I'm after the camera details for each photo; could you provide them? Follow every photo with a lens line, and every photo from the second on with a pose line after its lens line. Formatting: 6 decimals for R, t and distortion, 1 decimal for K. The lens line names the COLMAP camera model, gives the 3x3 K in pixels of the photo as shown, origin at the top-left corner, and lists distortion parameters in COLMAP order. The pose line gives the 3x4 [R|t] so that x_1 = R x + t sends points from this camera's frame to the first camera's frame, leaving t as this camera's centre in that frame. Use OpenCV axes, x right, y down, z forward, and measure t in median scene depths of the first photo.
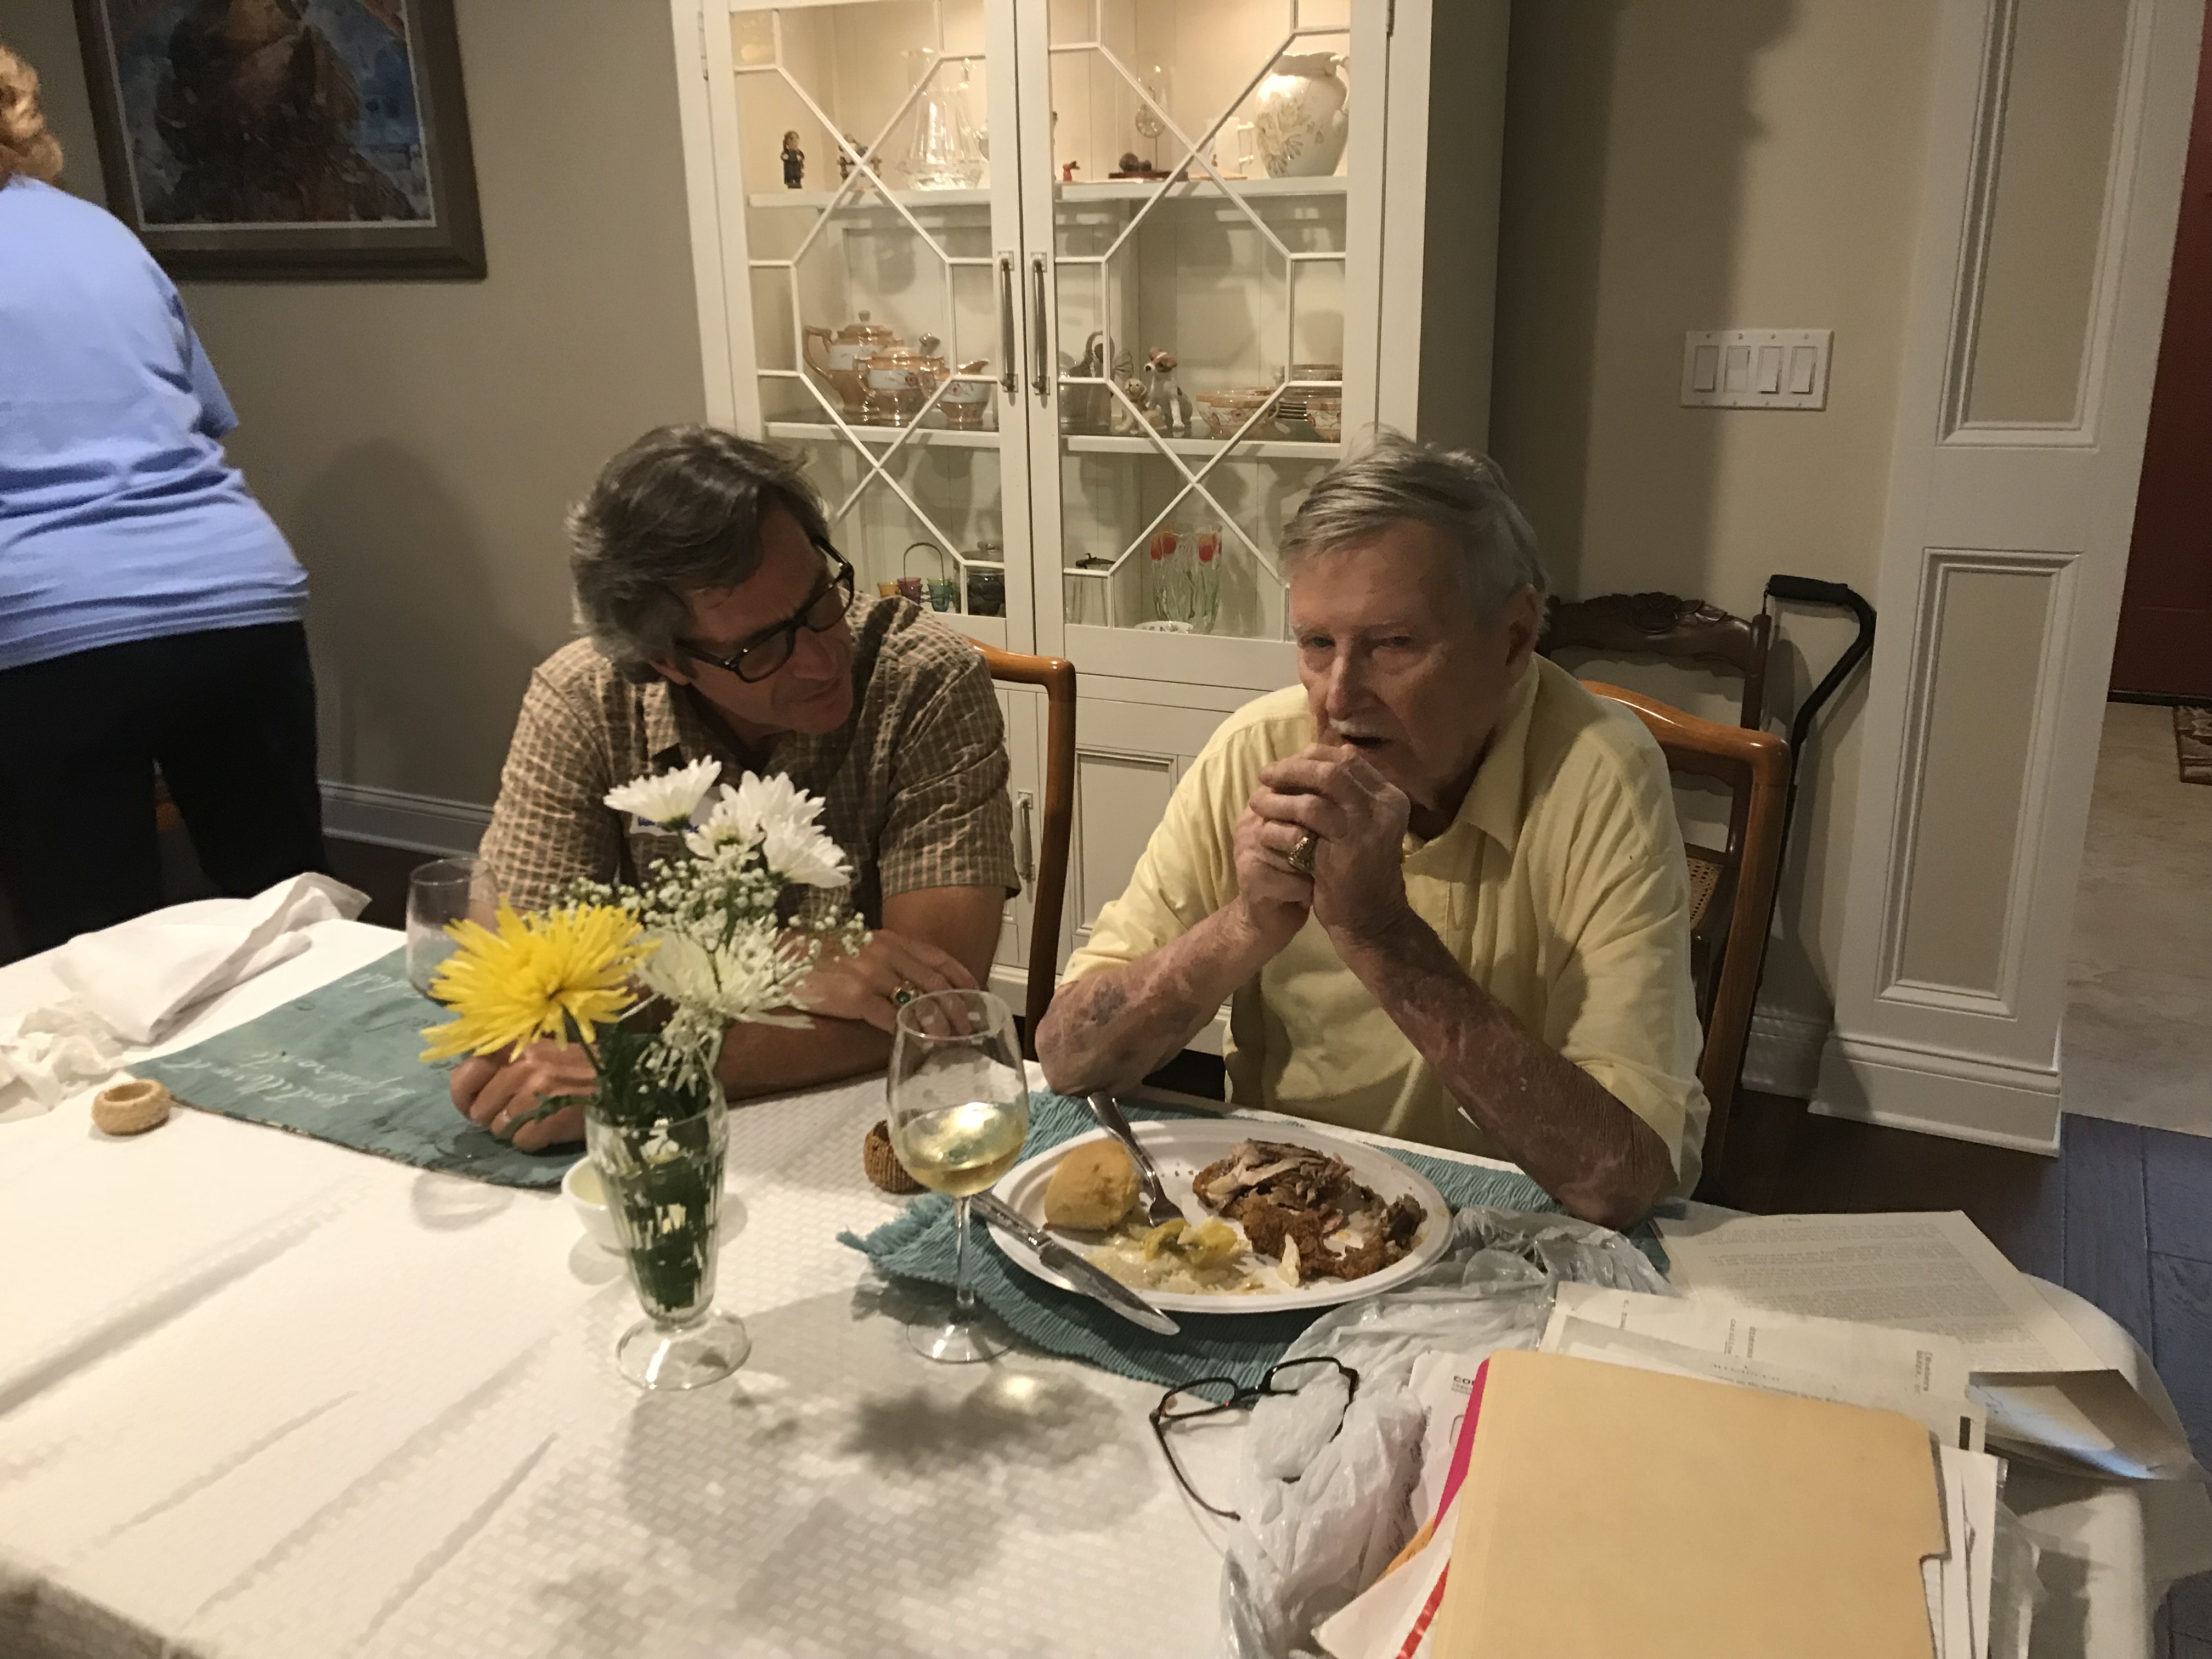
lens RADIAL K [[1828.0, 0, 1084.9], [0, 1828.0, 826.9], [0, 0, 1]] dist [-0.005206, 0.047555]
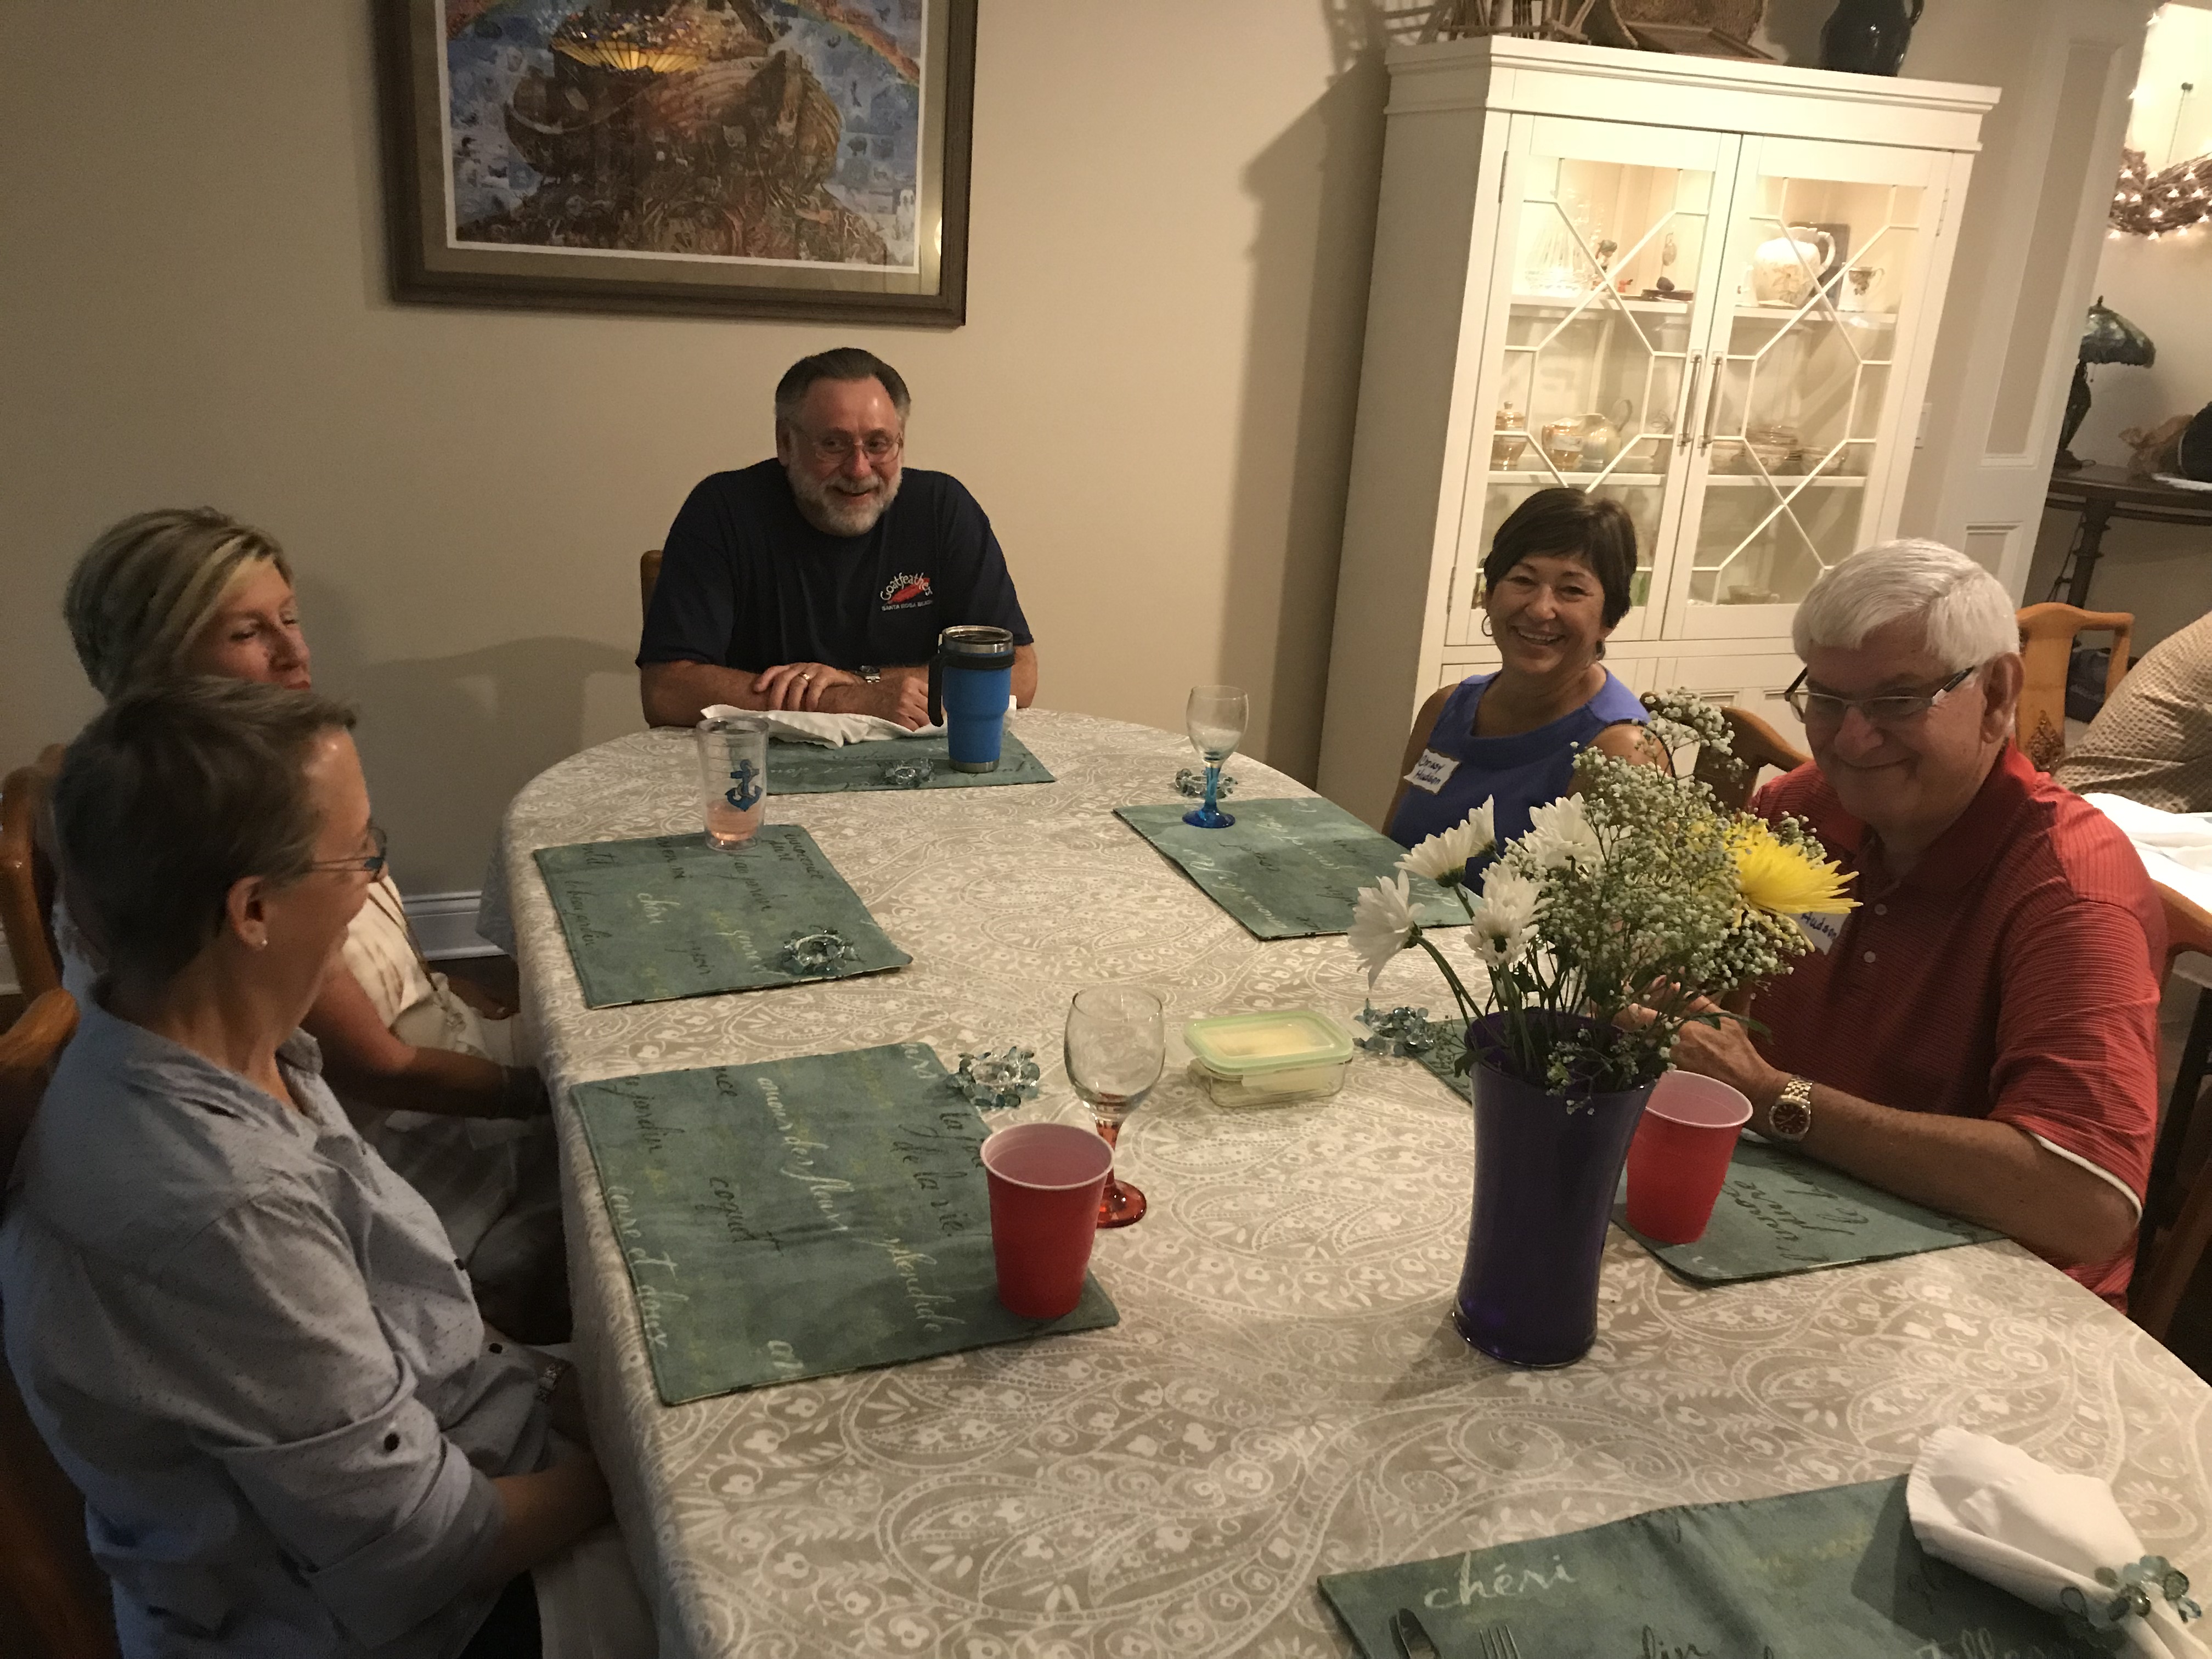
lens RADIAL K [[1828.0, 0, 1084.9], [0, 1828.0, 826.9], [0, 0, 1]] dist [-0.005206, 0.047555]
pose [[0.677031, -0.171386, 0.715721, -1.048229], [0.157292, 0.983732, 0.086774, -0.106331], [-0.718950, 0.053828, 0.692974, 0.270201]]
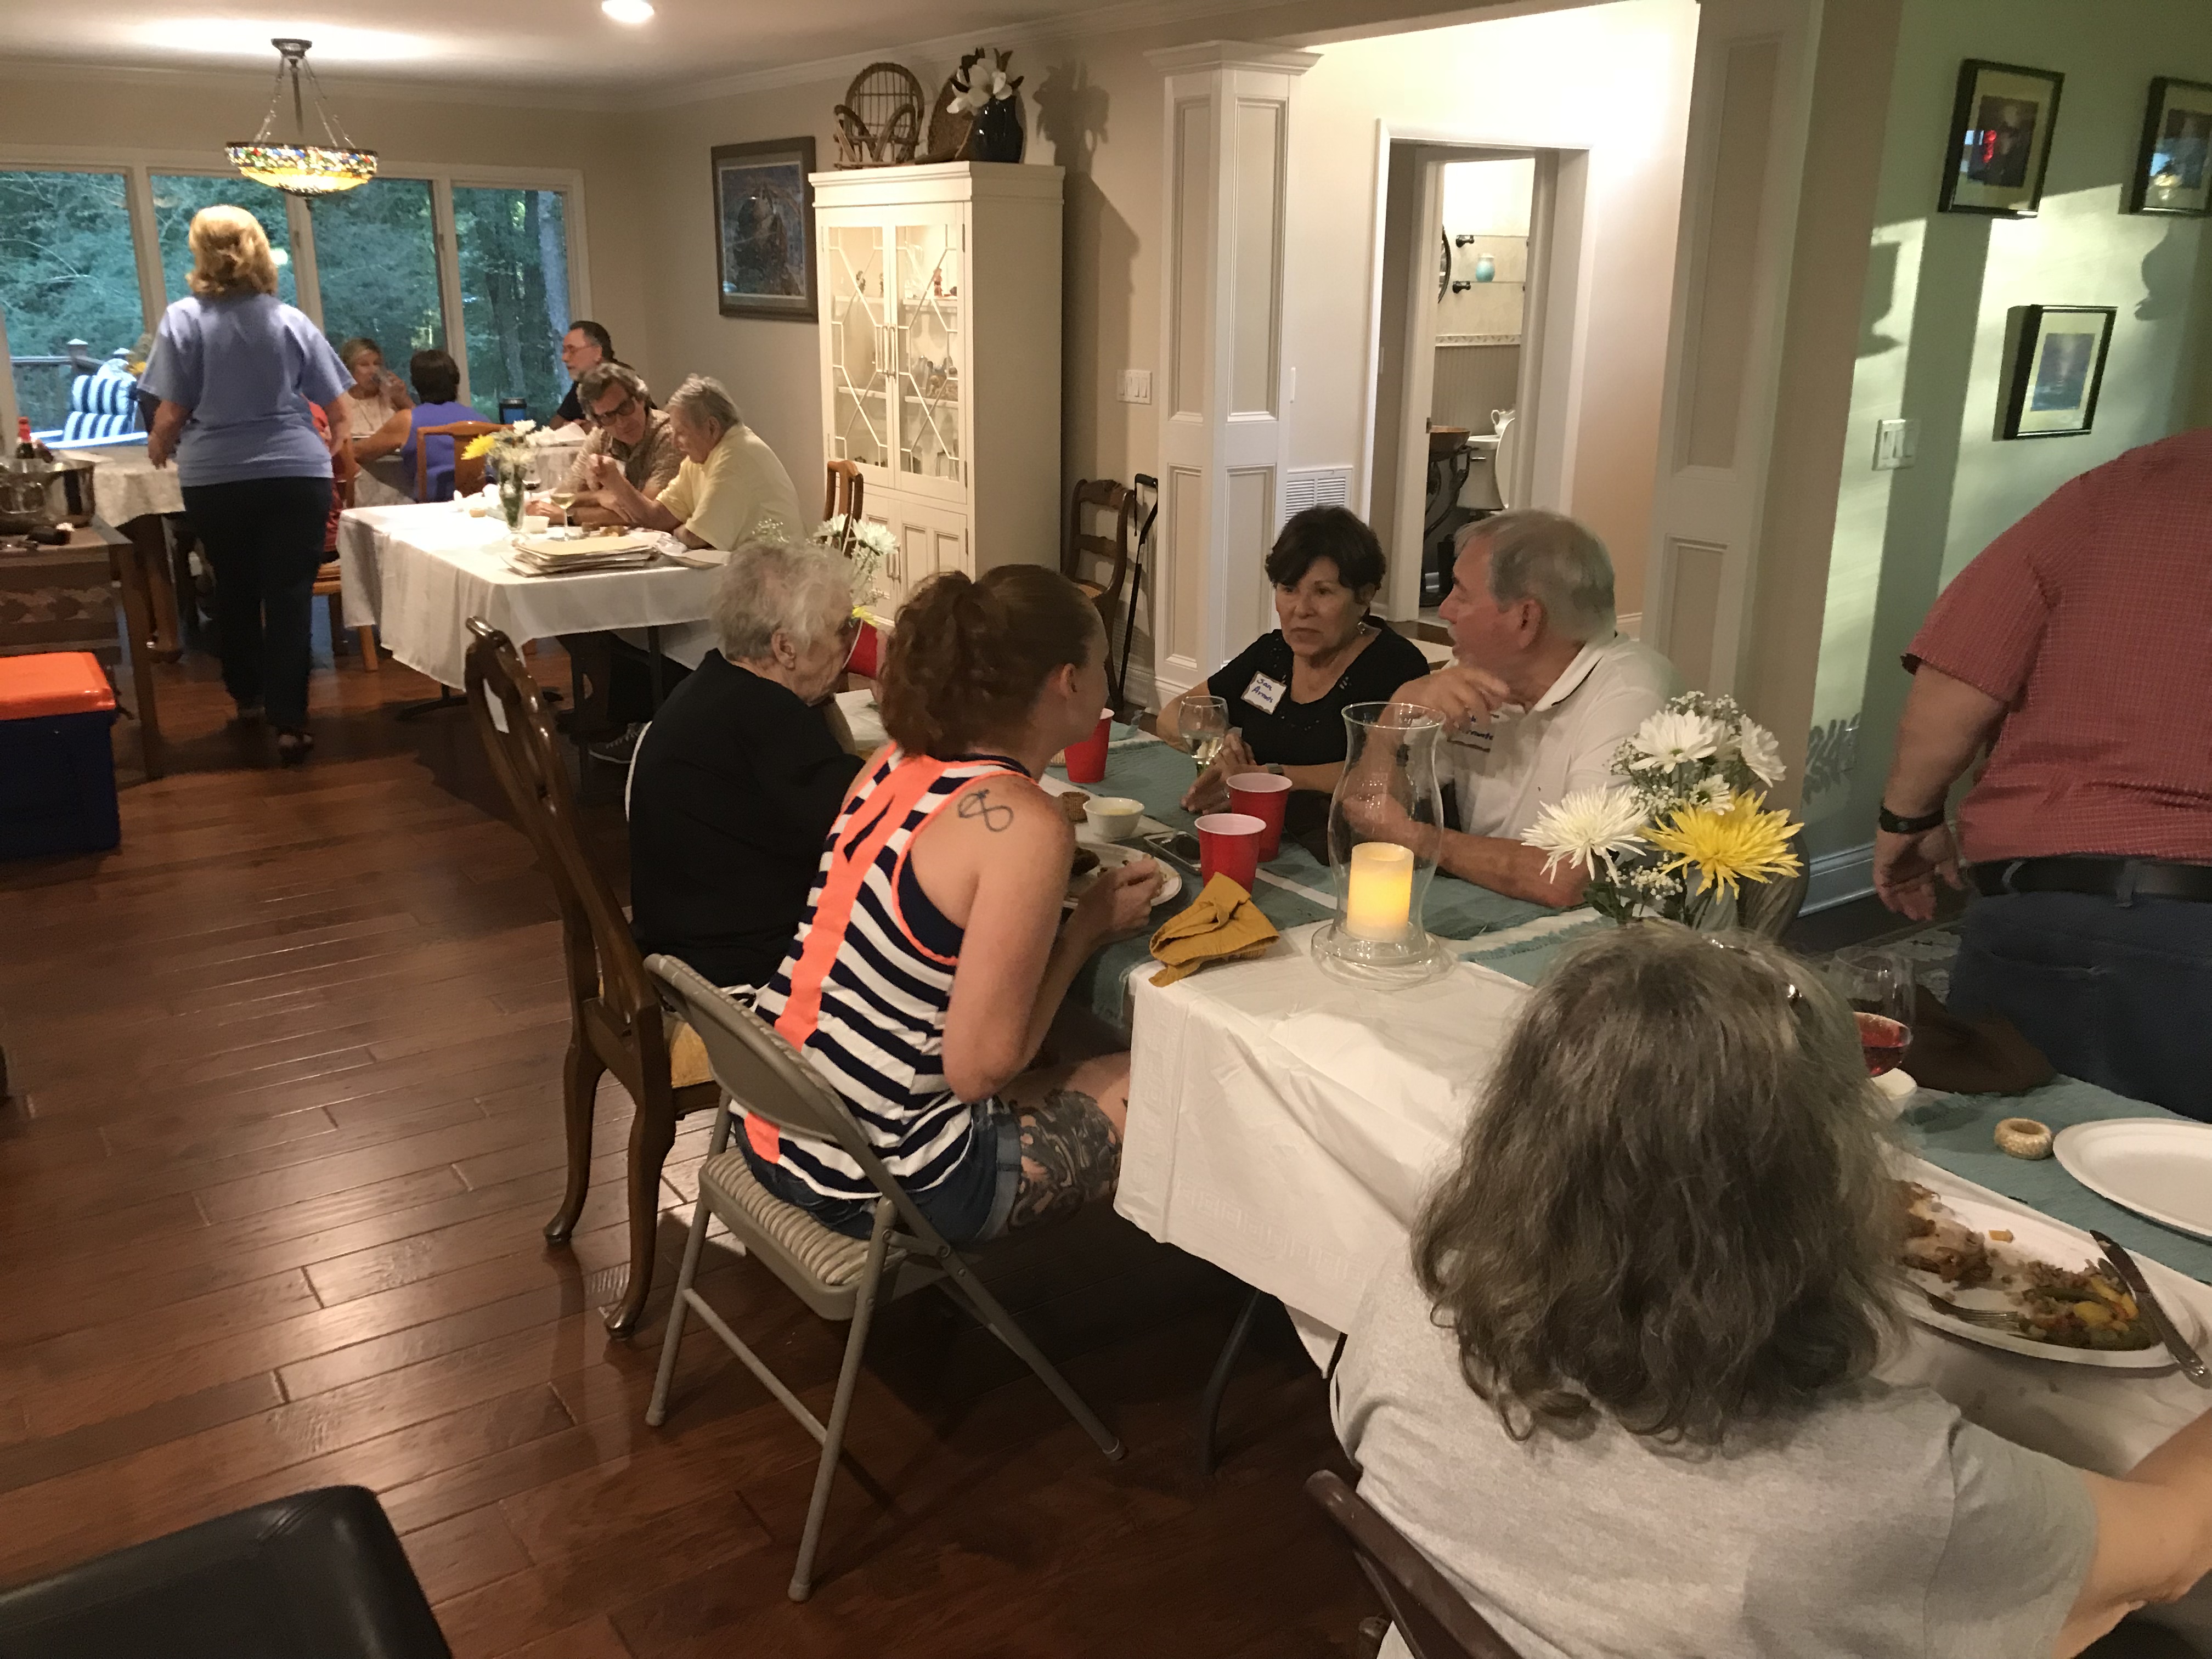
lens RADIAL K [[1747.1, 0, 1106.0], [0, 1747.1, 829.5], [0, 0, 1]] dist [-0.001056, 0.004480]
pose [[0.885119, 0.175022, -0.431198, 1.023950], [-0.182386, 0.982920, 0.024582, 0.195992], [0.428135, 0.056886, 0.901922, -0.754621]]
